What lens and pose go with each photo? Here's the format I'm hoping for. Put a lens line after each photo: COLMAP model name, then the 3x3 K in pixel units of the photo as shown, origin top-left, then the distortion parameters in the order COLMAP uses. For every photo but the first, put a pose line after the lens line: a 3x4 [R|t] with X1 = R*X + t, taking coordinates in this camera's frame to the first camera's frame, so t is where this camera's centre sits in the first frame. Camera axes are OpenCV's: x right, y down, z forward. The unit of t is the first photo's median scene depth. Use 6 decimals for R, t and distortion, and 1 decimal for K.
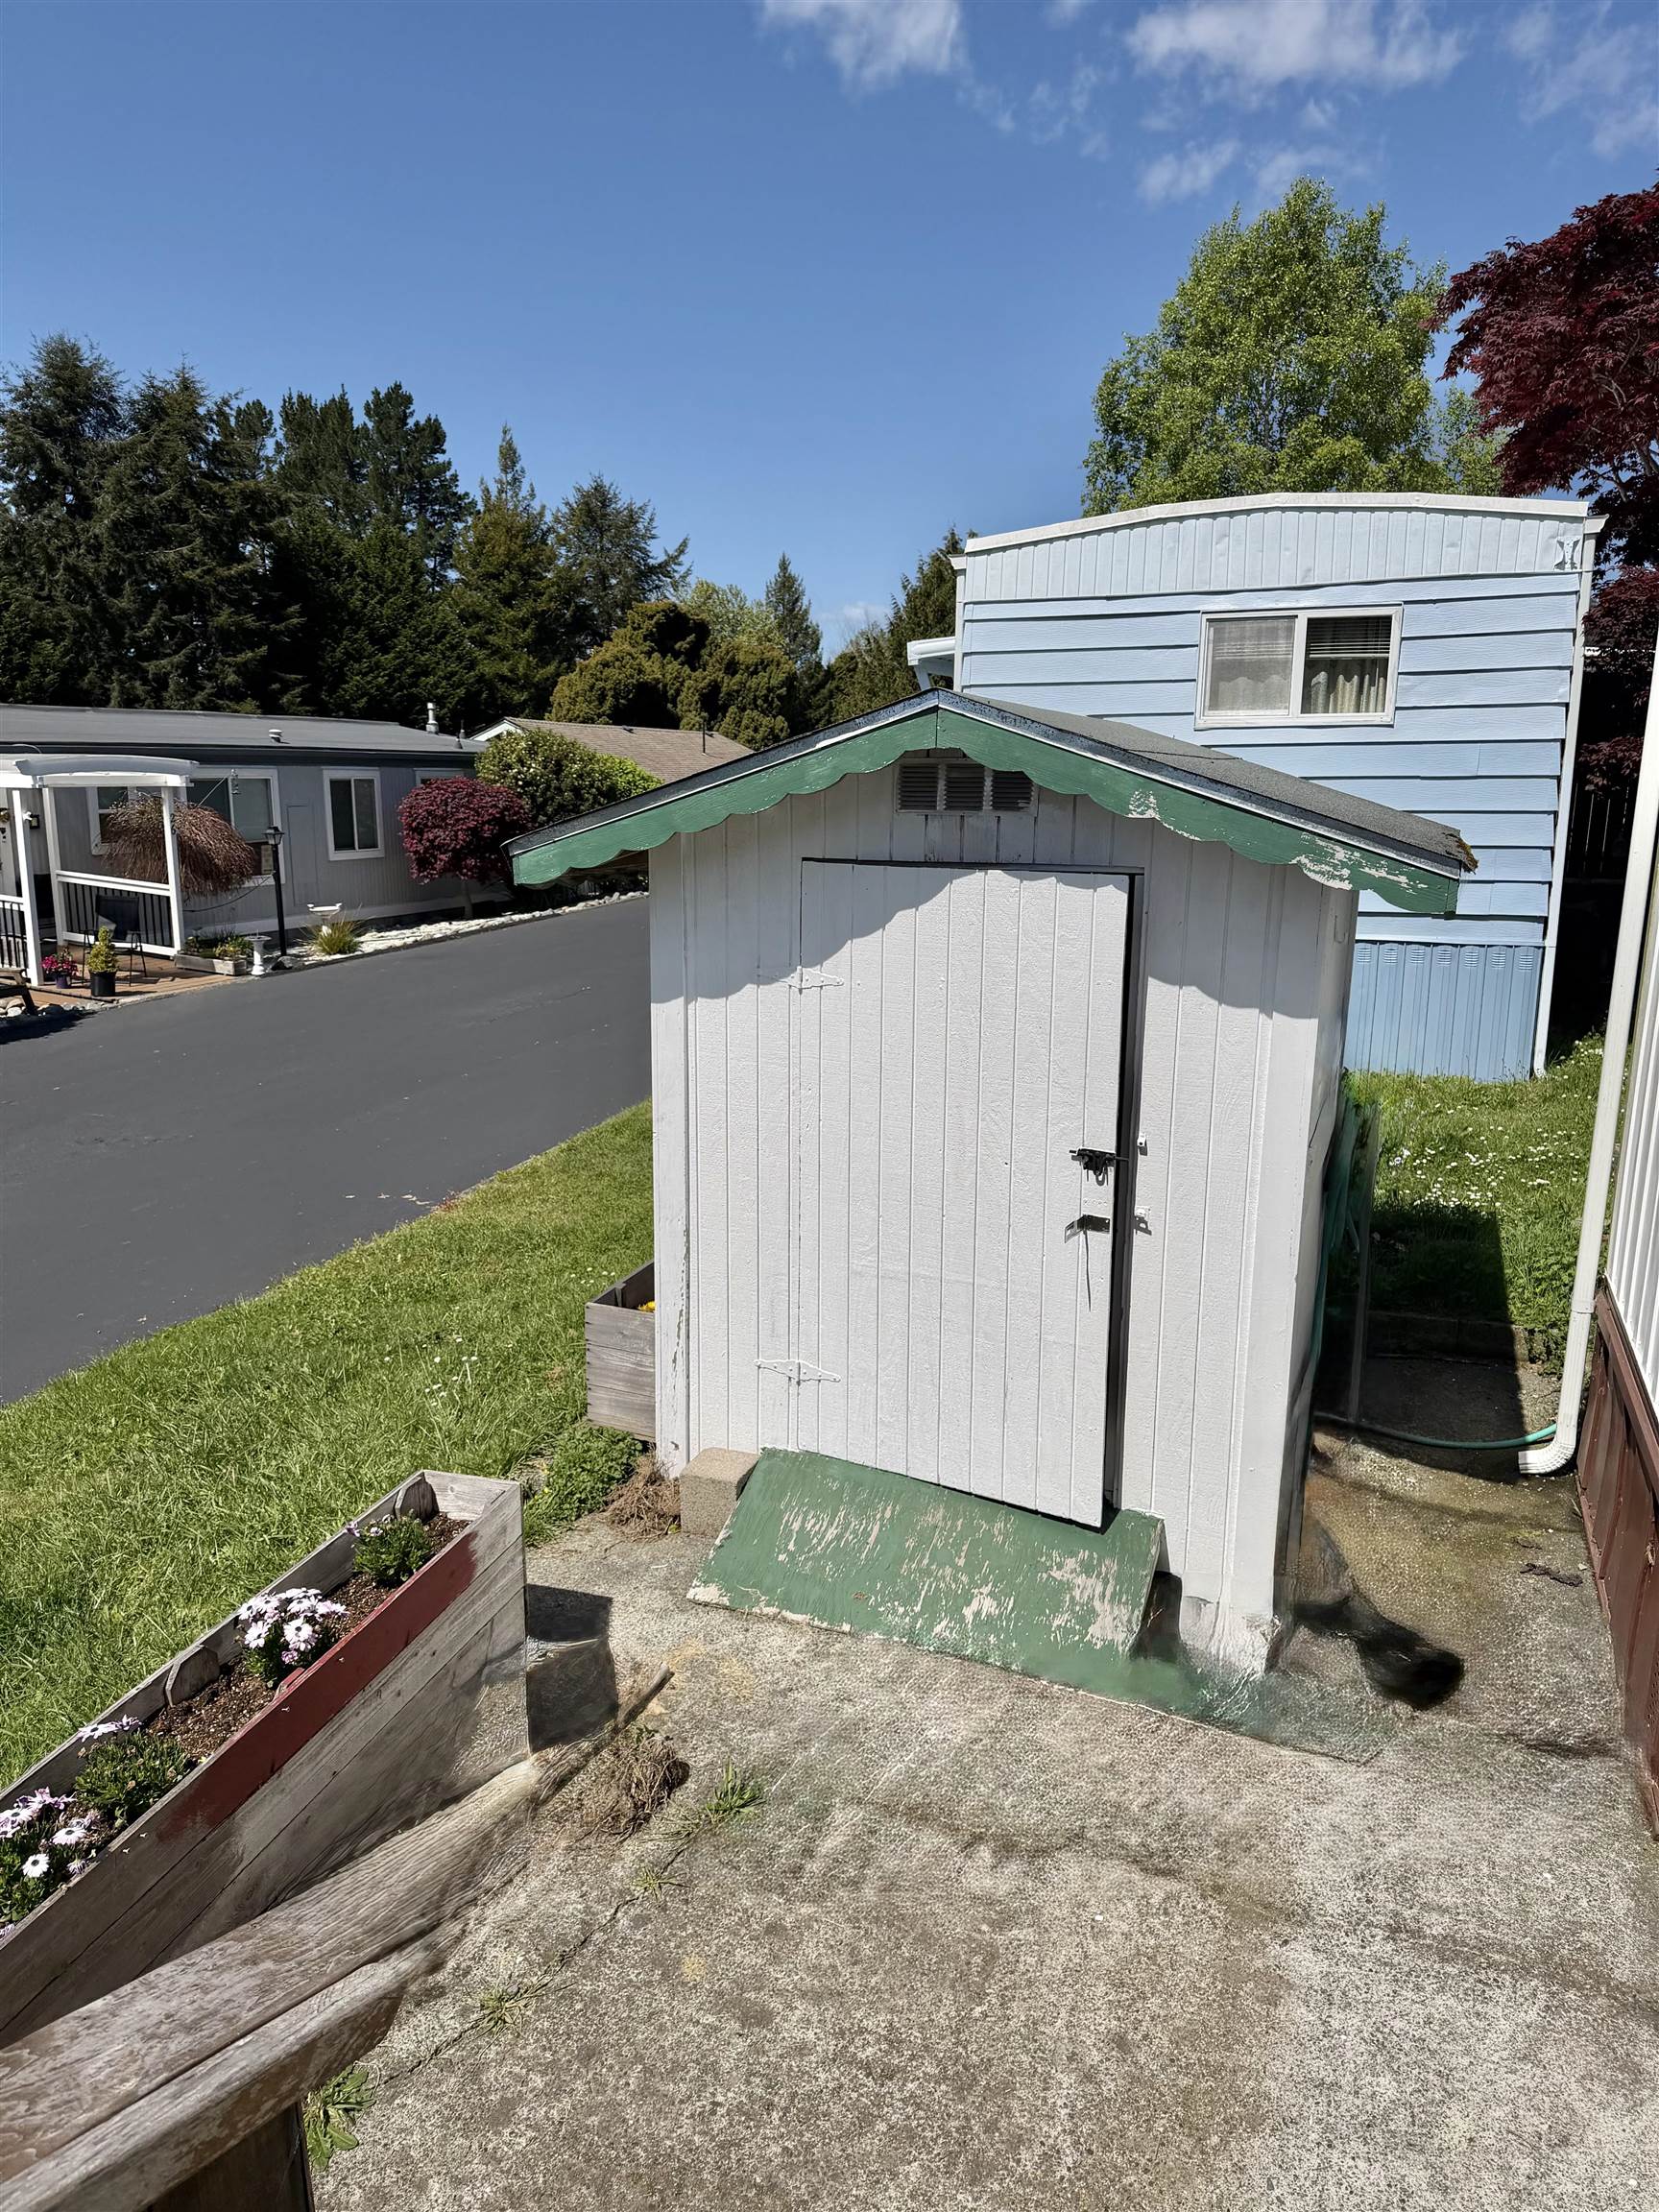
lens RADIAL K [[1583.5, 0, 829.5], [0, 1583.5, 1106.0], [0, 0, 1]] dist [0.000106, -0.001707]
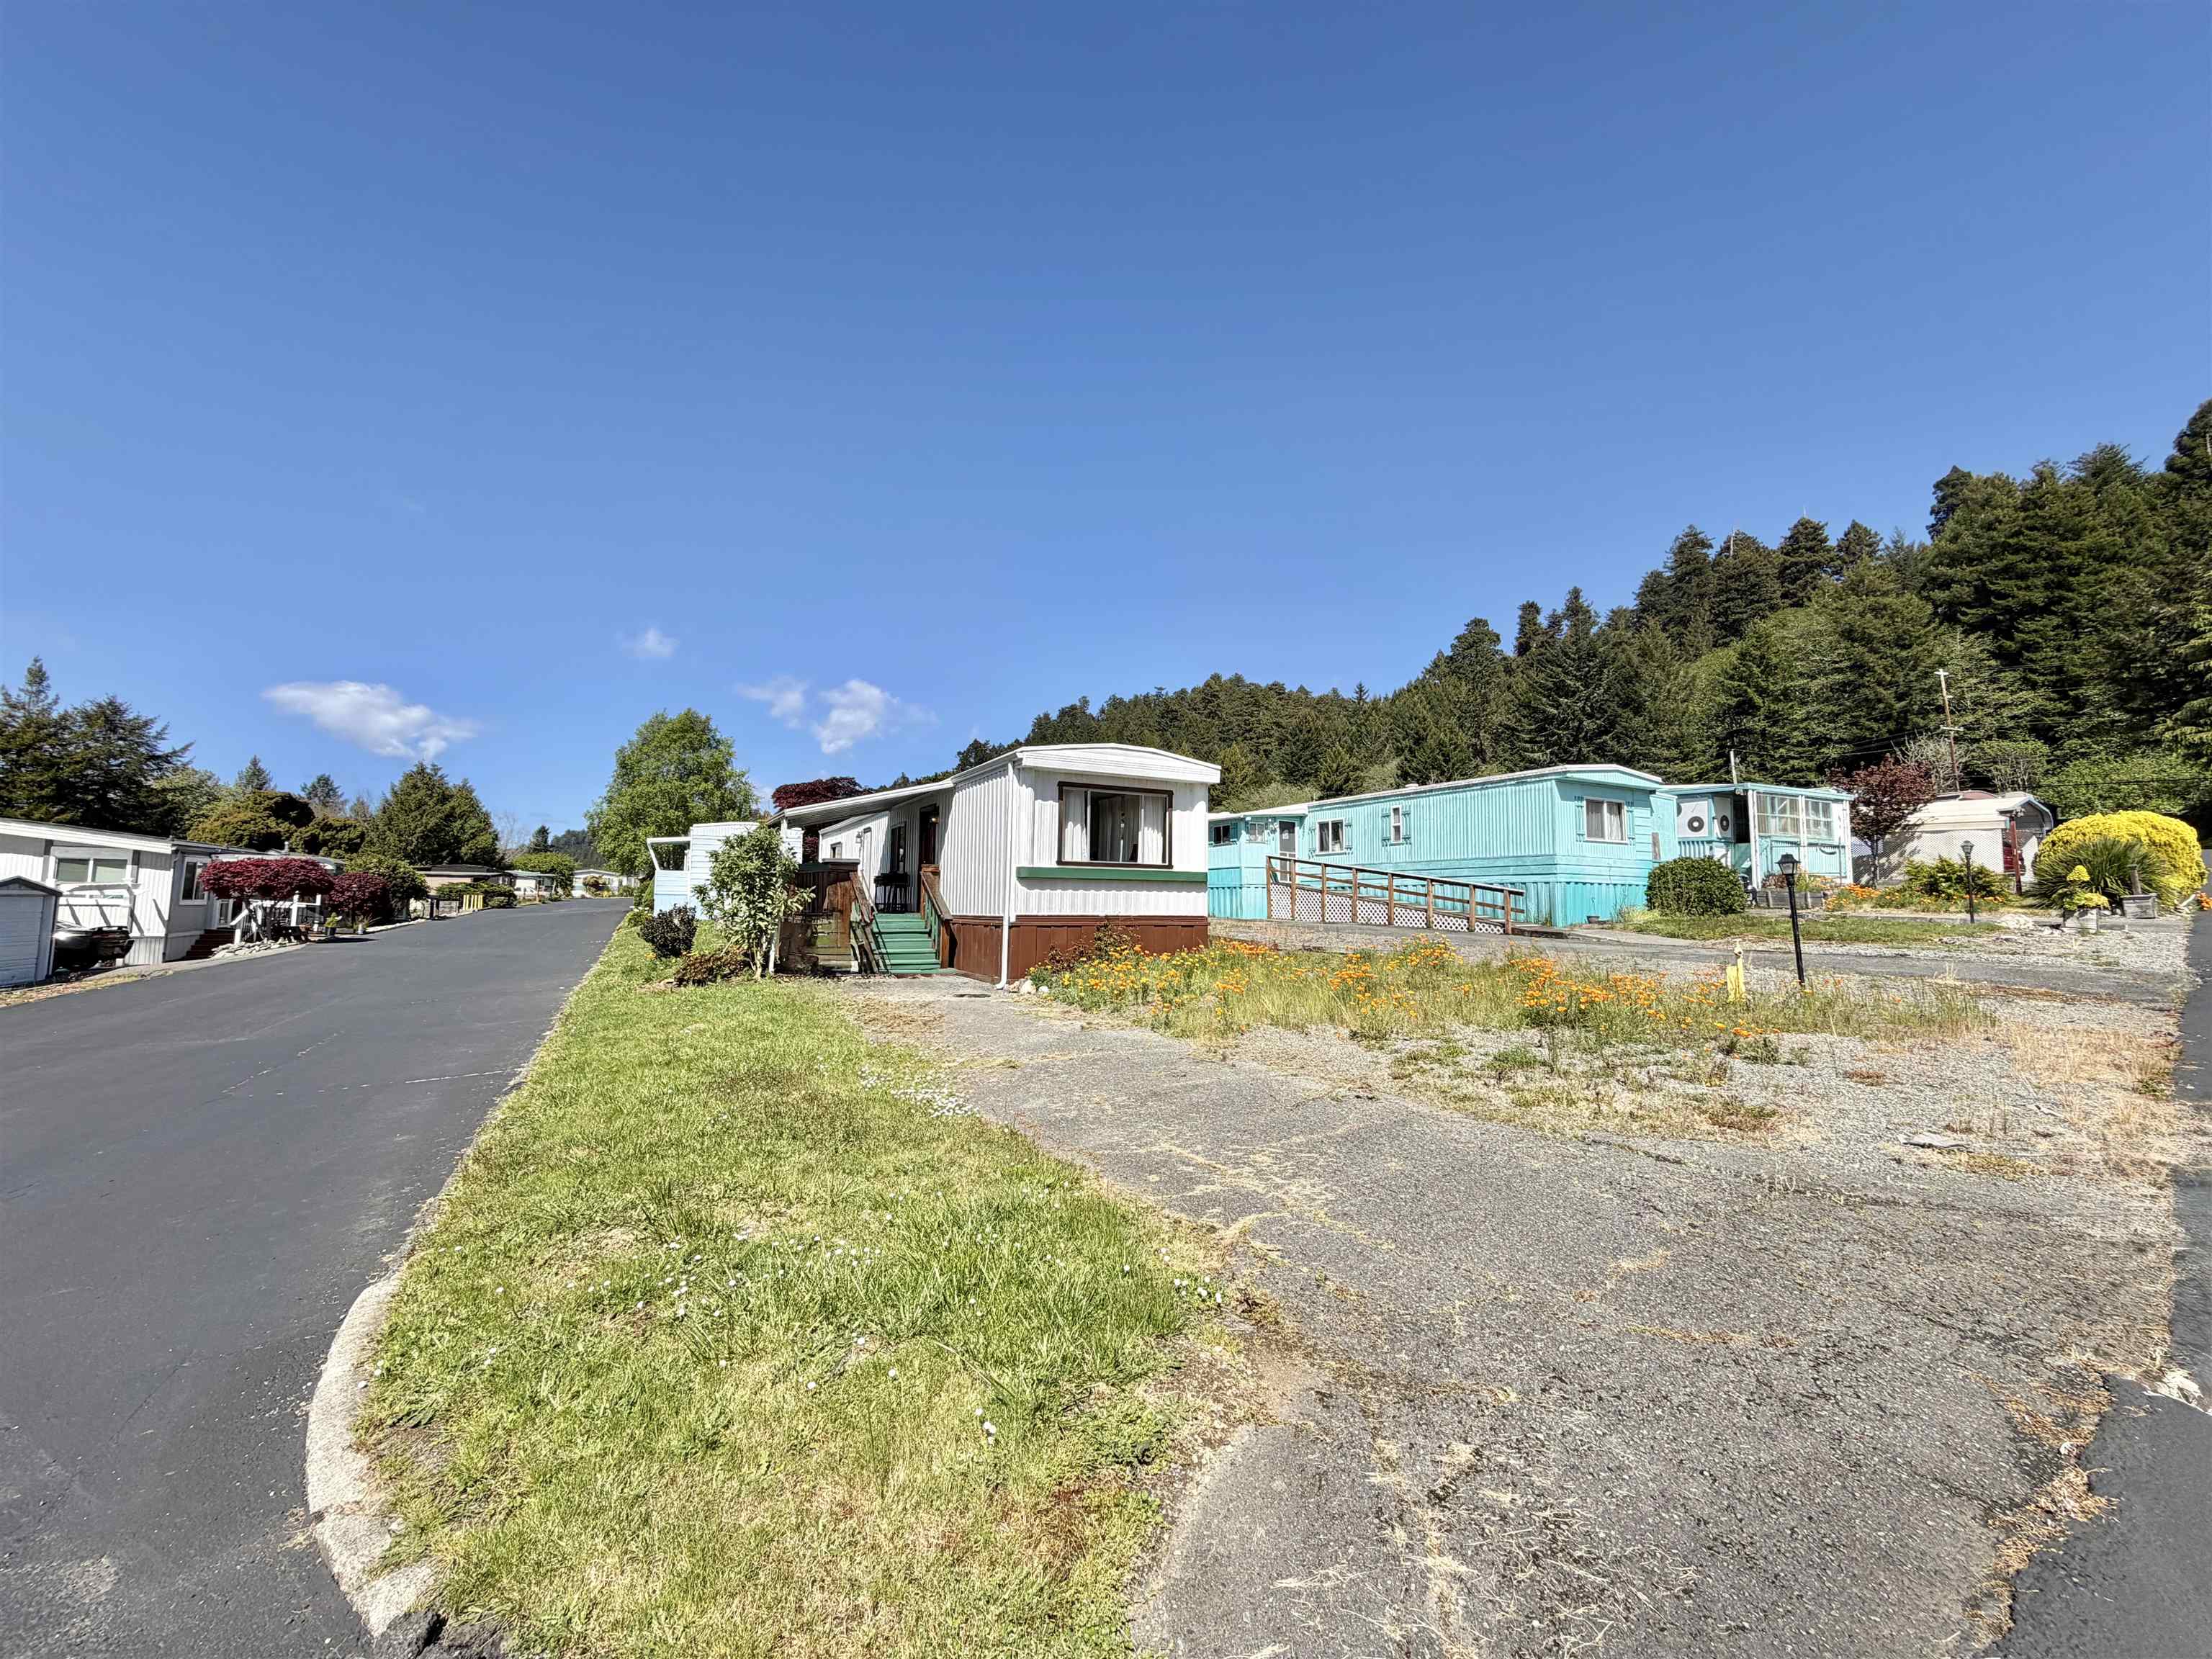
lens RADIAL K [[902.5, 0, 1106.0], [0, 902.5, 829.5], [0, 0, 1]] dist [0.001269, 0.000109]
pose [[0.680337, 0.061779, 0.730291, -0.139004], [0.149110, 0.963933, -0.220454, 0.066304], [-0.717571, 0.258877, 0.646588, -0.237332]]
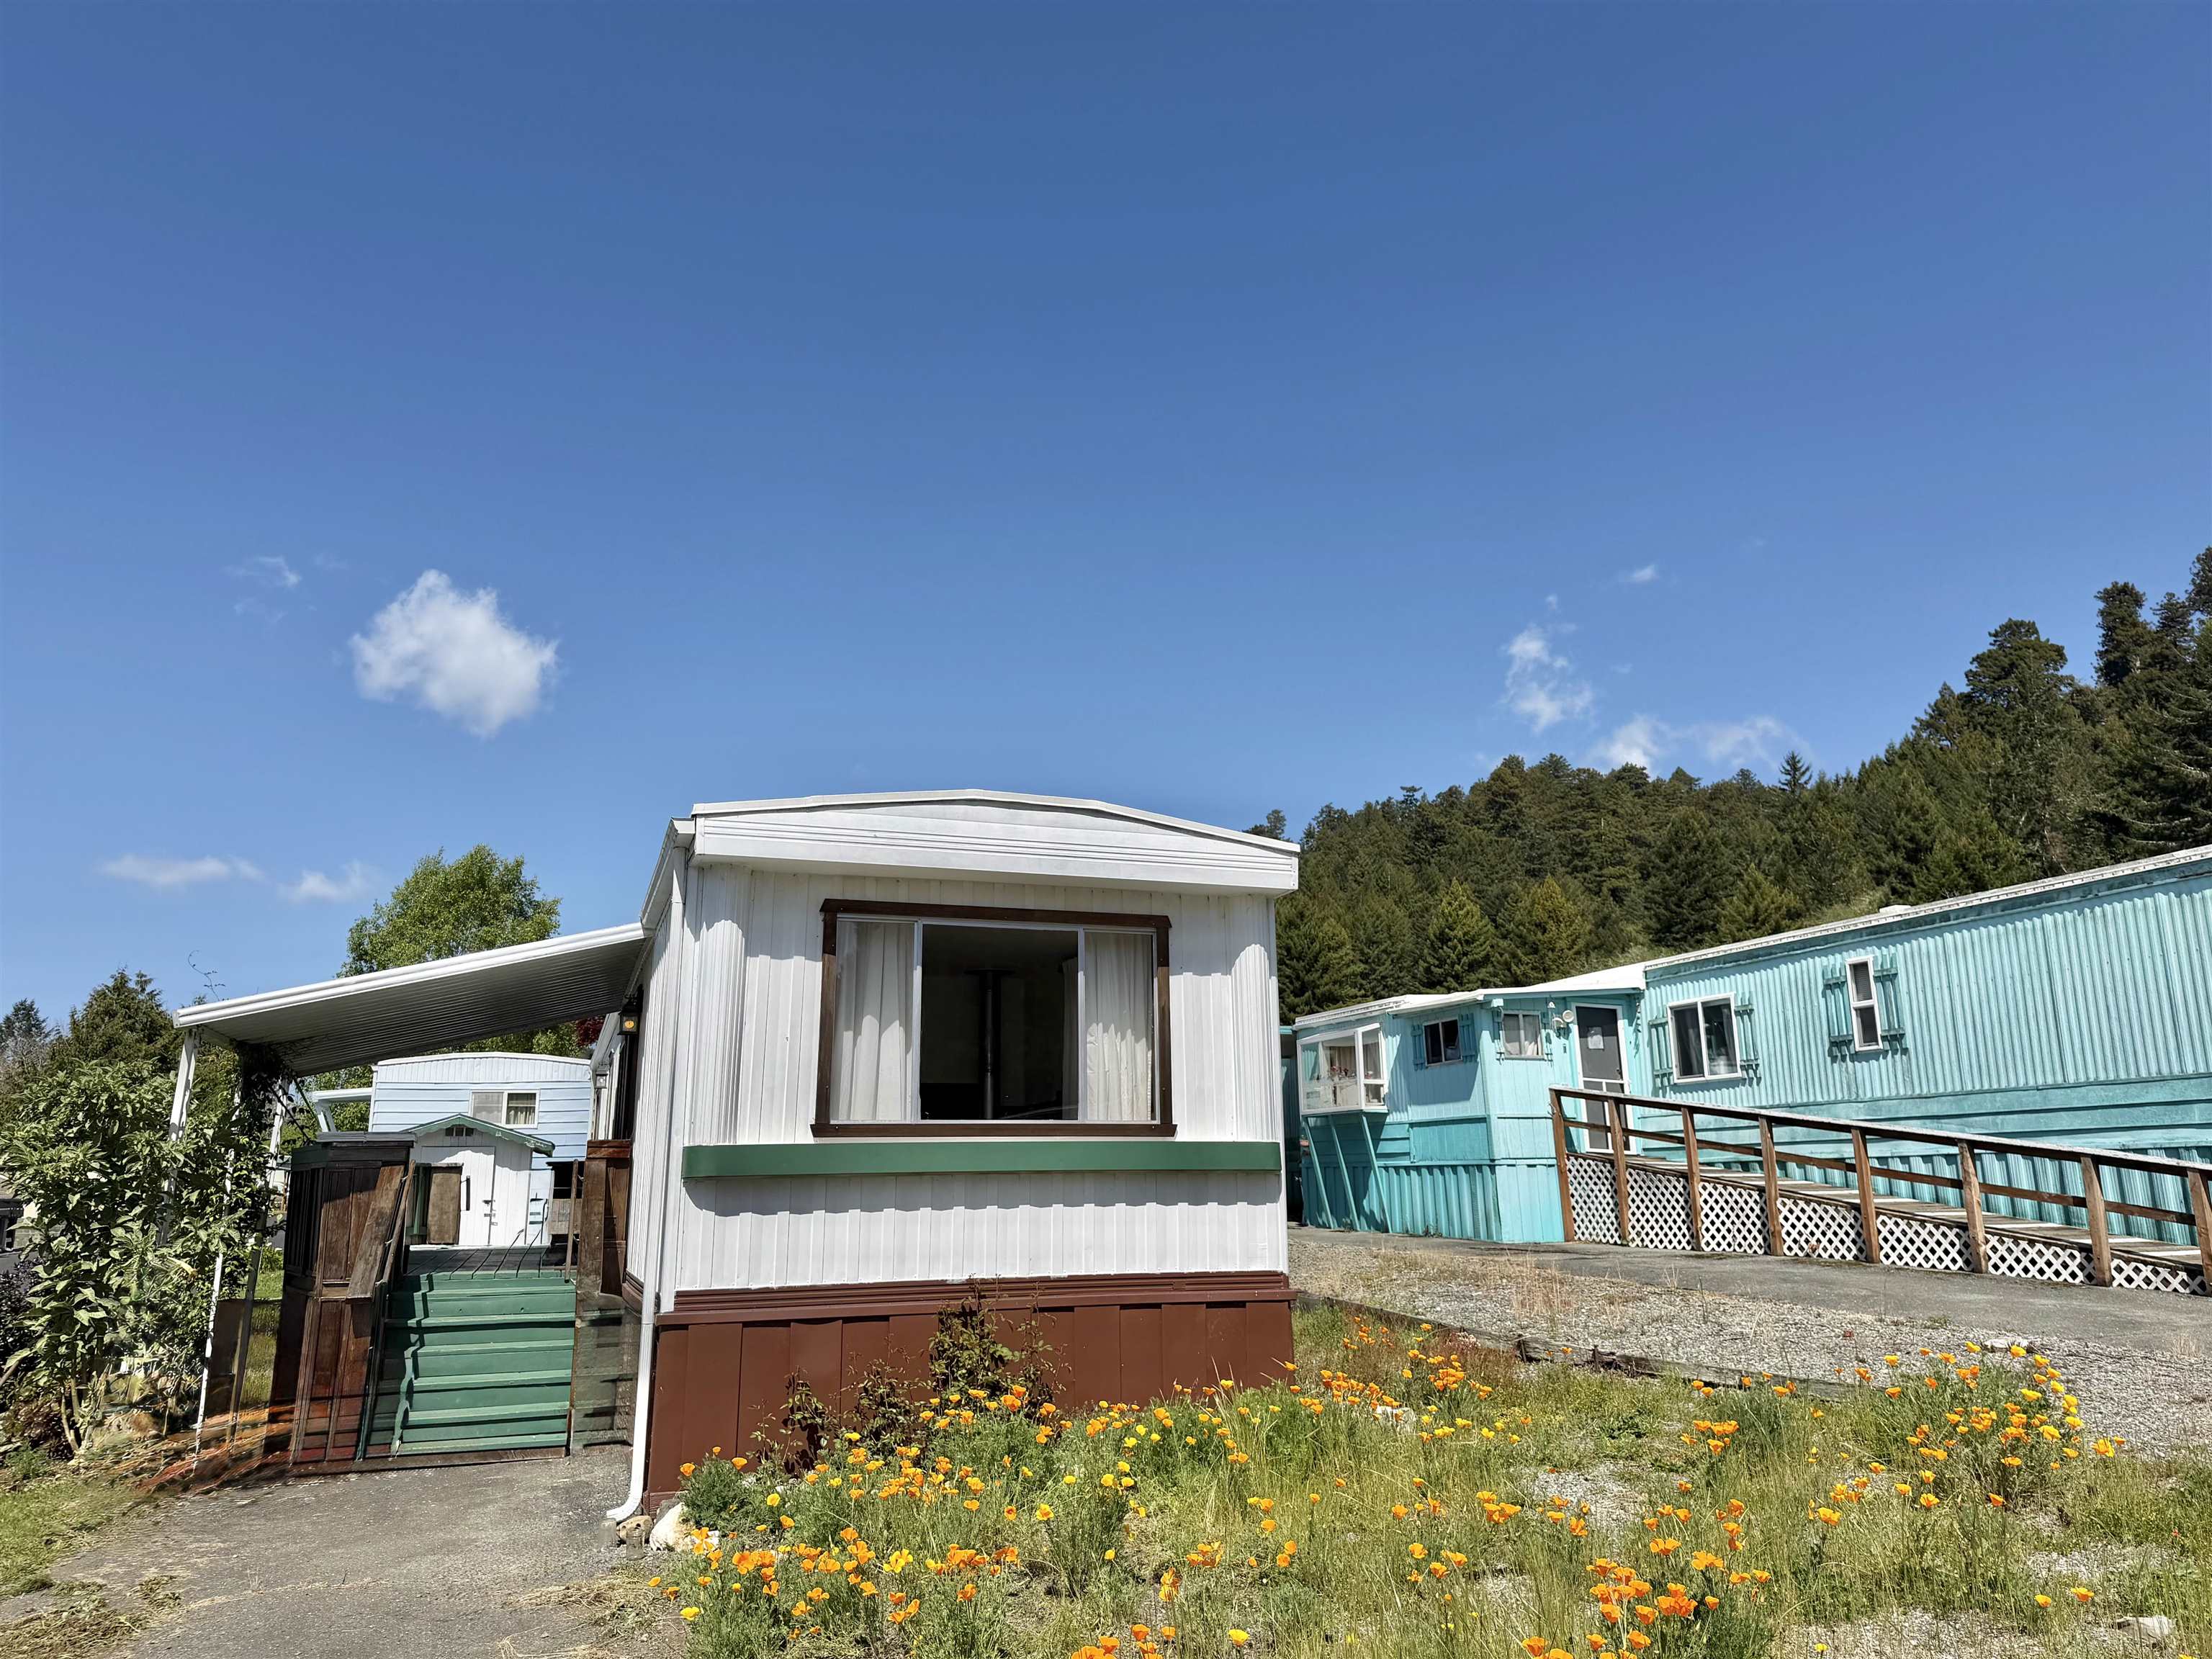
lens RADIAL K [[1566.0, 0, 1107.5], [0, 1566.0, 818.5], [0, 0, 1]] dist [0.081735, -0.097418]
pose [[0.780760, 0.128902, 0.611391, -0.082270], [0.146503, 0.913447, -0.379674, 0.058455], [-0.607413, 0.386004, 0.694298, -0.215214]]
